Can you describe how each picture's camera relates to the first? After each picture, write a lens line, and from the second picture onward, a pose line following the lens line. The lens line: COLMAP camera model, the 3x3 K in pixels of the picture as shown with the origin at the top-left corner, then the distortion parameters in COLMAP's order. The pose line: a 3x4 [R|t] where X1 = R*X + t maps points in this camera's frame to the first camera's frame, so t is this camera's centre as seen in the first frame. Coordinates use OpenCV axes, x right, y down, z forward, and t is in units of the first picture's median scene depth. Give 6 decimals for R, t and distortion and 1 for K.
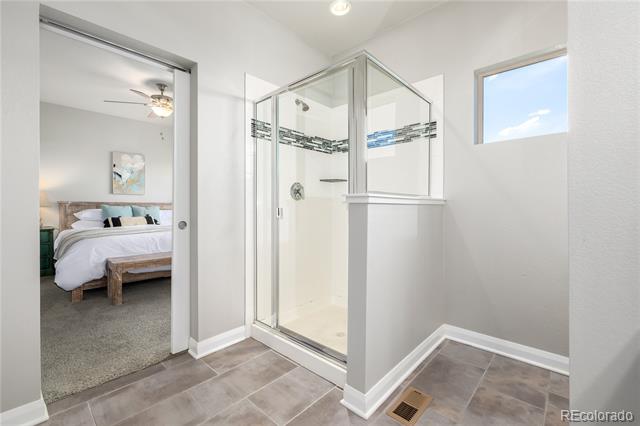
lens RADIAL K [[277.0, 0, 321.5], [0, 277.0, 209.7], [0, 0, 1]] dist [0.001152, 0.000179]
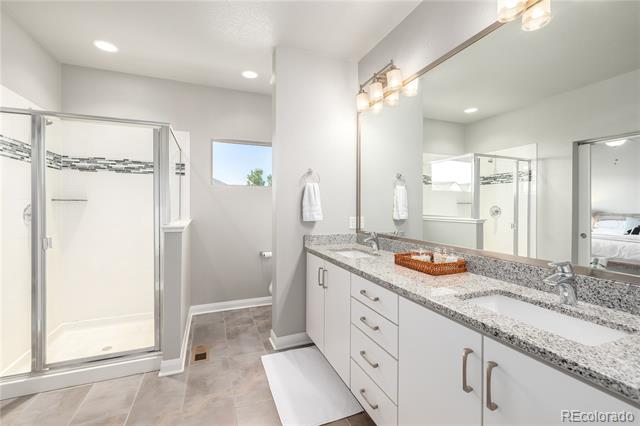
lens RADIAL K [[277.0, 0, 319.3], [0, 277.0, 209.0], [0, 0, 1]] dist [0.001152, 0.000179]
pose [[0.424055, -0.013263, 0.905539, -0.608422], [0.005354, 0.999912, 0.012138, -0.110765], [-0.905621, -0.000299, 0.424089, -0.226059]]
